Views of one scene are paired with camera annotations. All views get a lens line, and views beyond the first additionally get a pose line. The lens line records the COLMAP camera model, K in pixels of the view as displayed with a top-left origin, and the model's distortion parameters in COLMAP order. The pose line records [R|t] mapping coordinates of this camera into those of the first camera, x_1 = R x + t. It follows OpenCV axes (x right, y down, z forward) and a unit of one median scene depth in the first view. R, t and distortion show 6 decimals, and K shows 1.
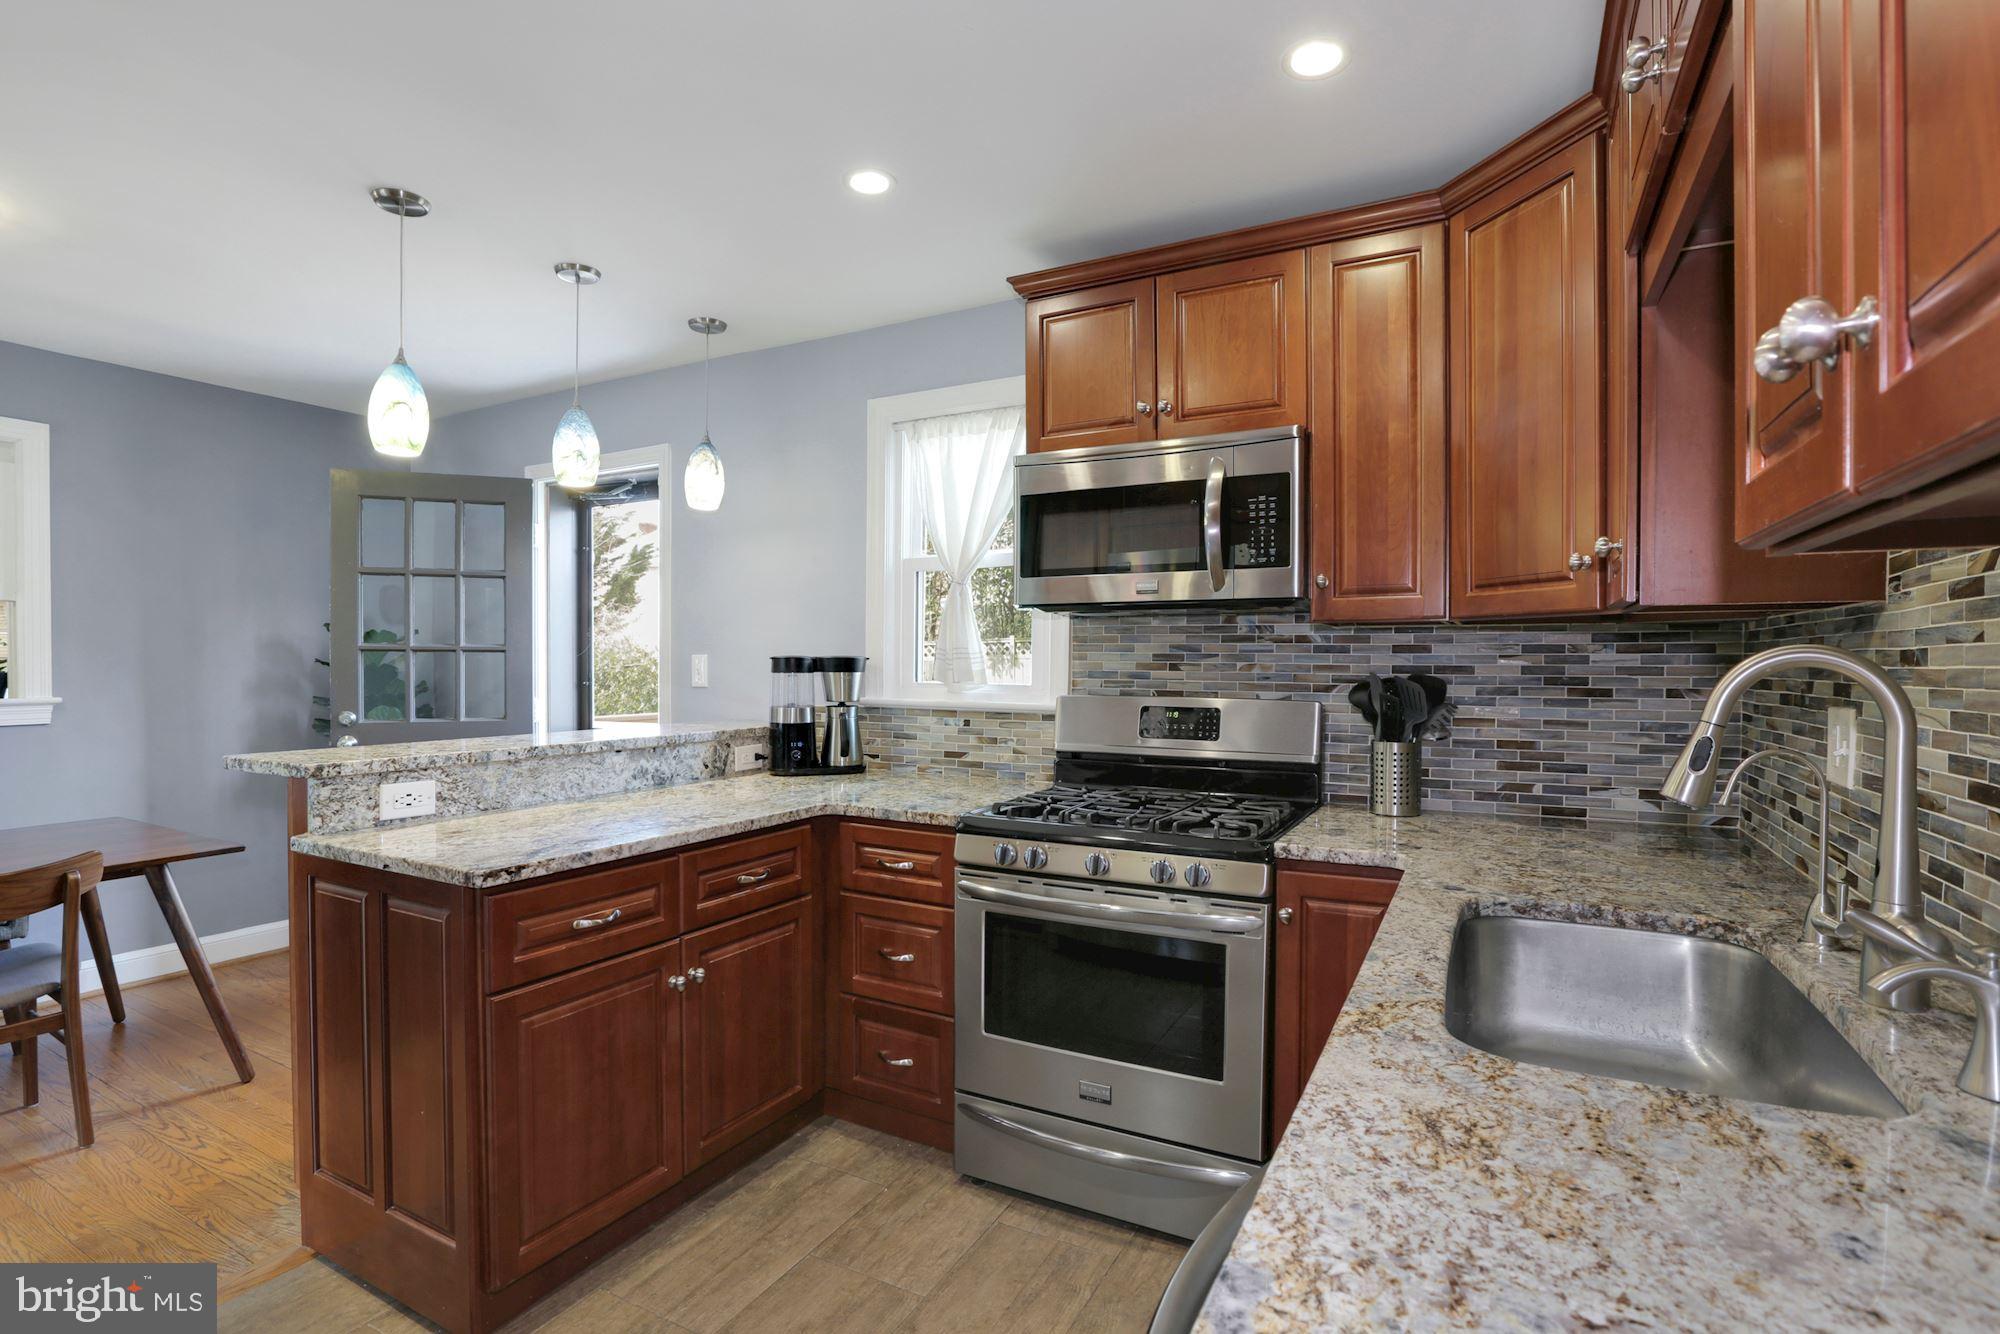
lens RADIAL K [[976.3, 0, 1000.0], [0, 976.3, 667.0], [0, 0, 1]] dist [-0.056419, 0.030788]
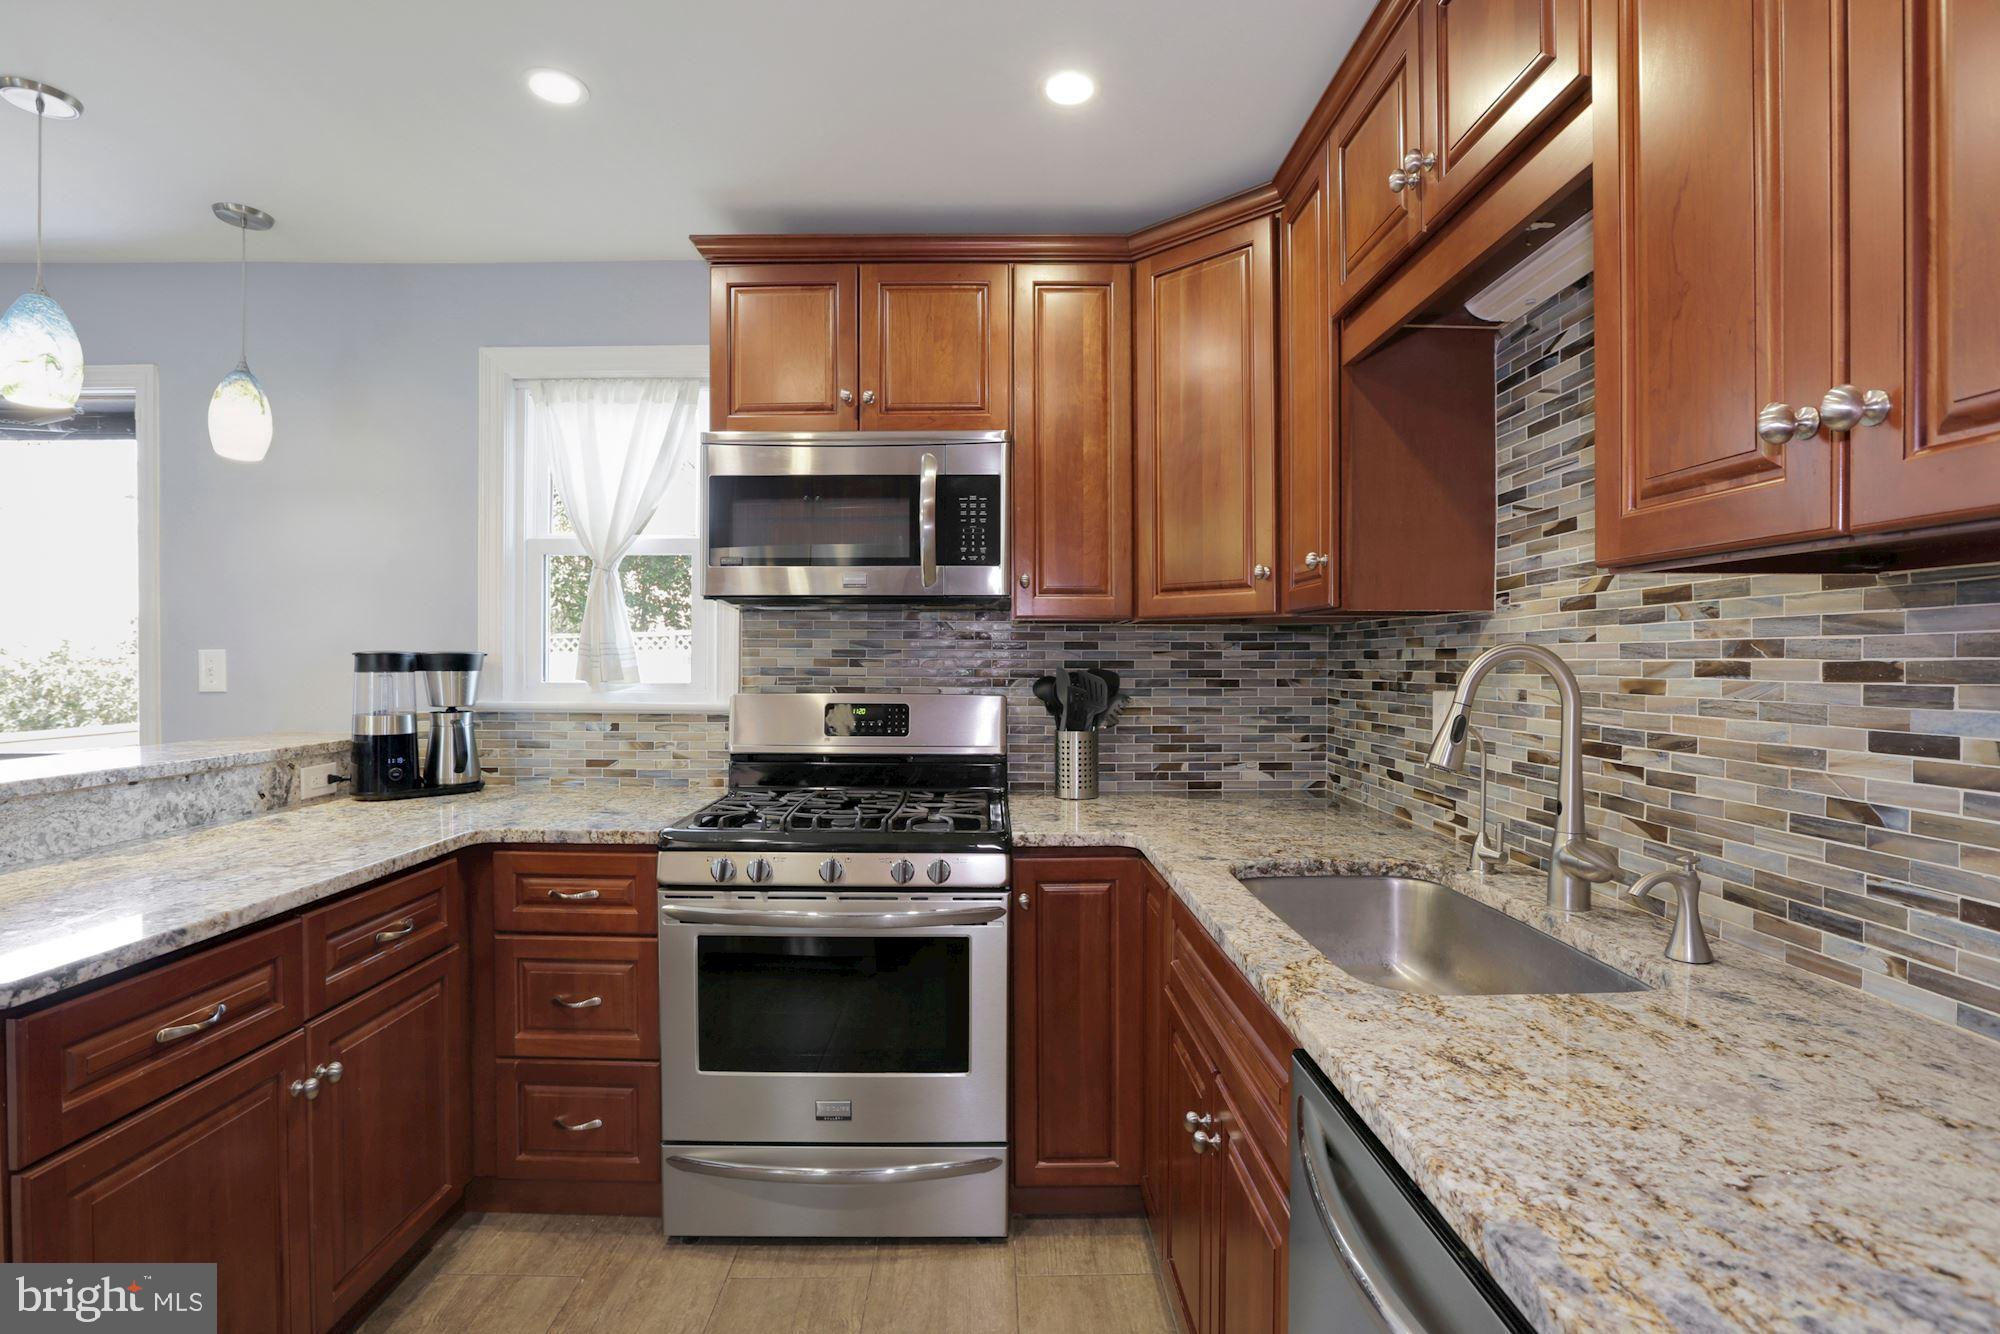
lens RADIAL K [[962.4, 0, 993.6], [0, 962.4, 661.0], [0, 0, 1]] dist [-0.055566, 0.030332]
pose [[0.876030, -0.002603, 0.482250, -0.198876], [0.004164, 0.999989, -0.002166, 0.000782], [-0.482239, 0.003905, 0.876031, 0.096997]]
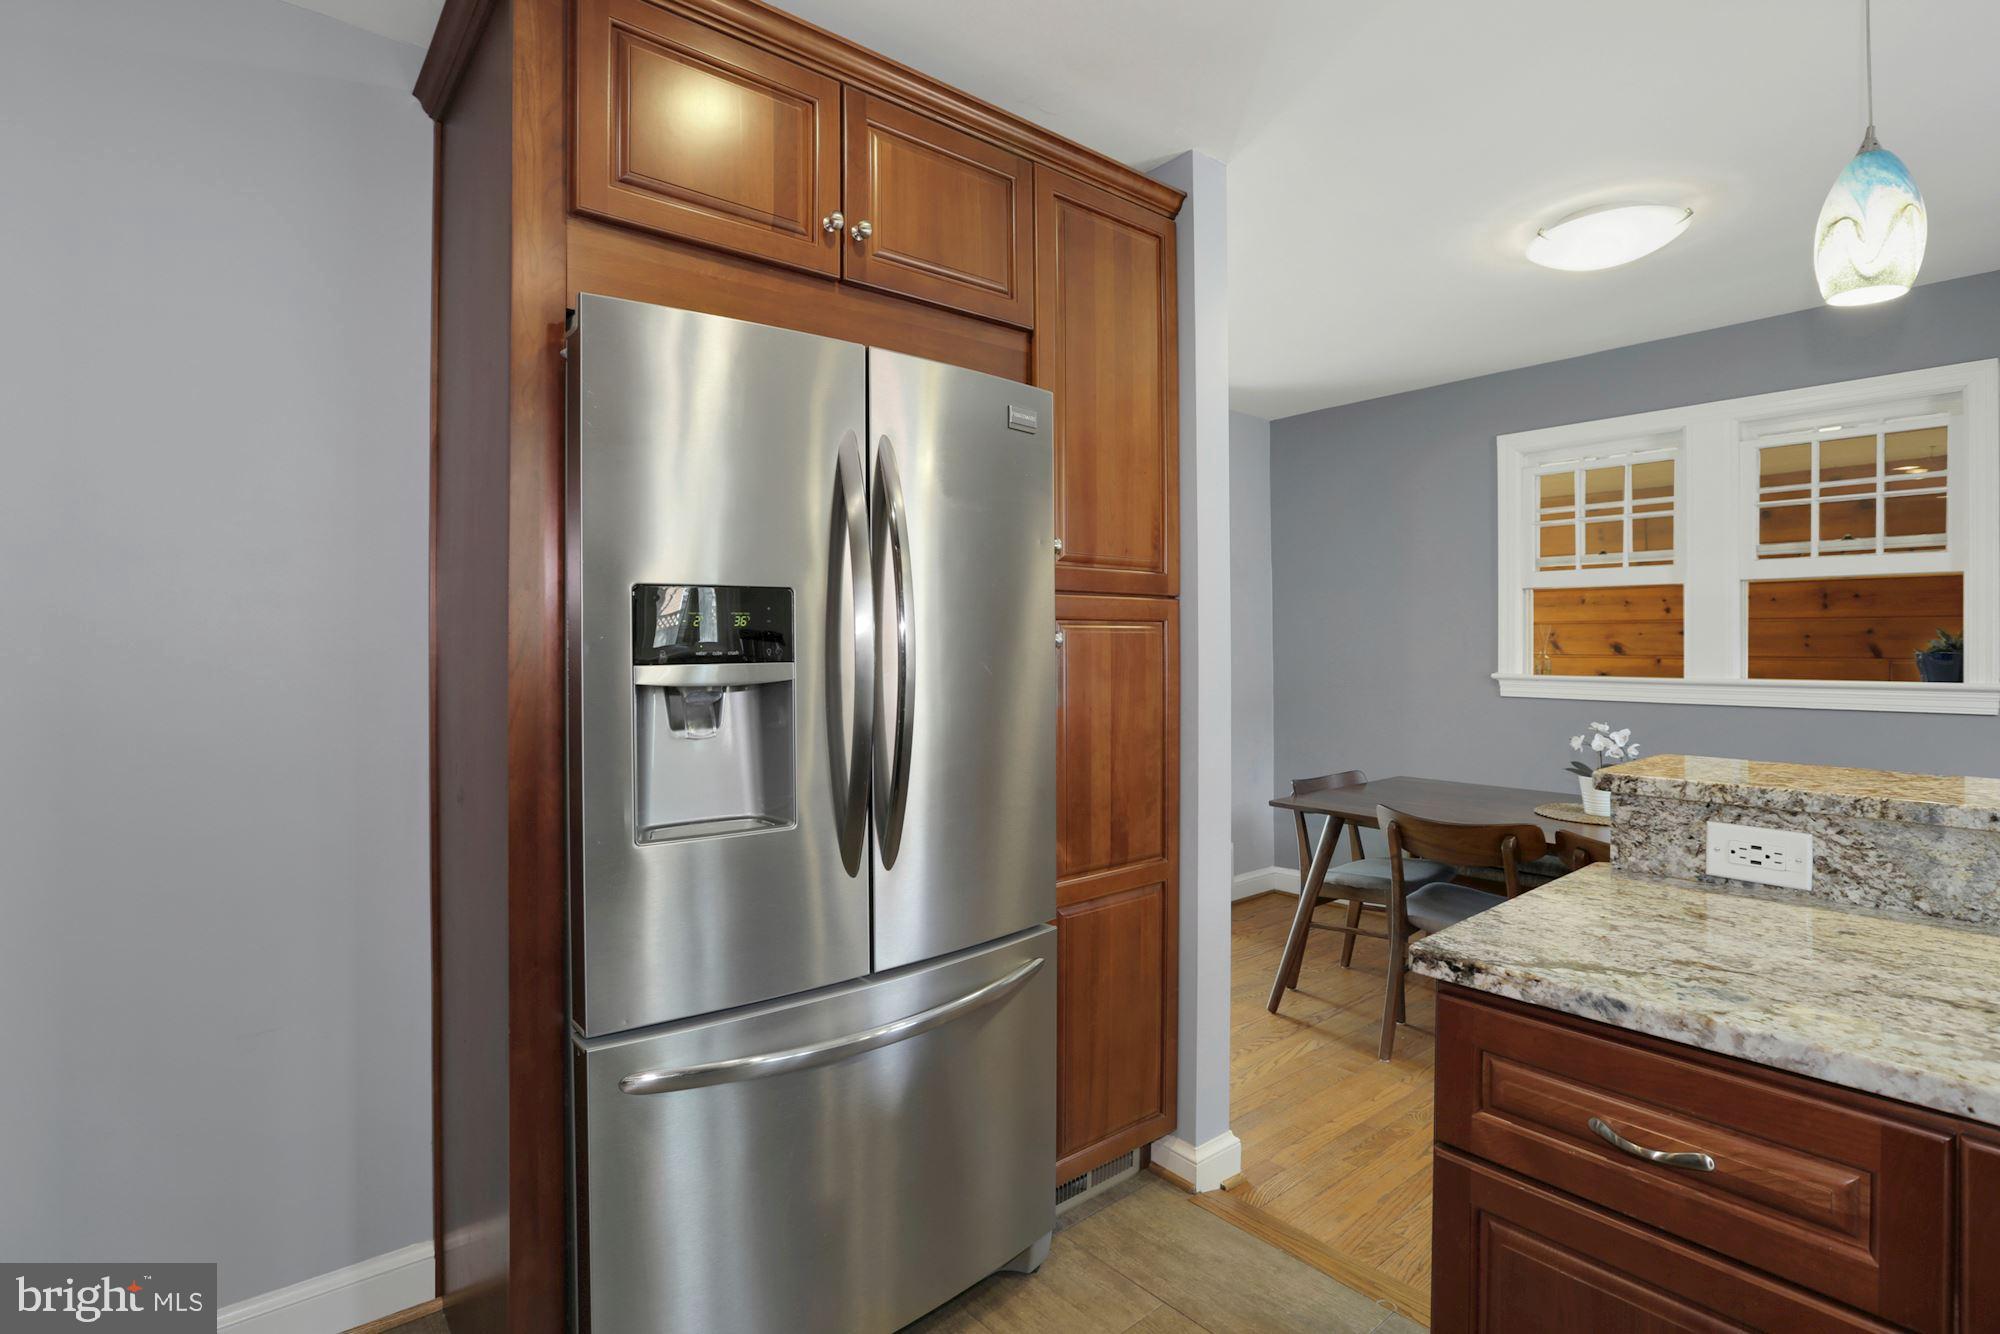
lens RADIAL K [[962.4, 0, 993.6], [0, 962.4, 661.0], [0, 0, 1]] dist [-0.055566, 0.030332]
pose [[-0.371463, 0.012950, -0.928357, 0.139807], [-0.002583, 0.999884, 0.014981, 0.002301], [0.928444, 0.007962, -0.371387, 0.733517]]
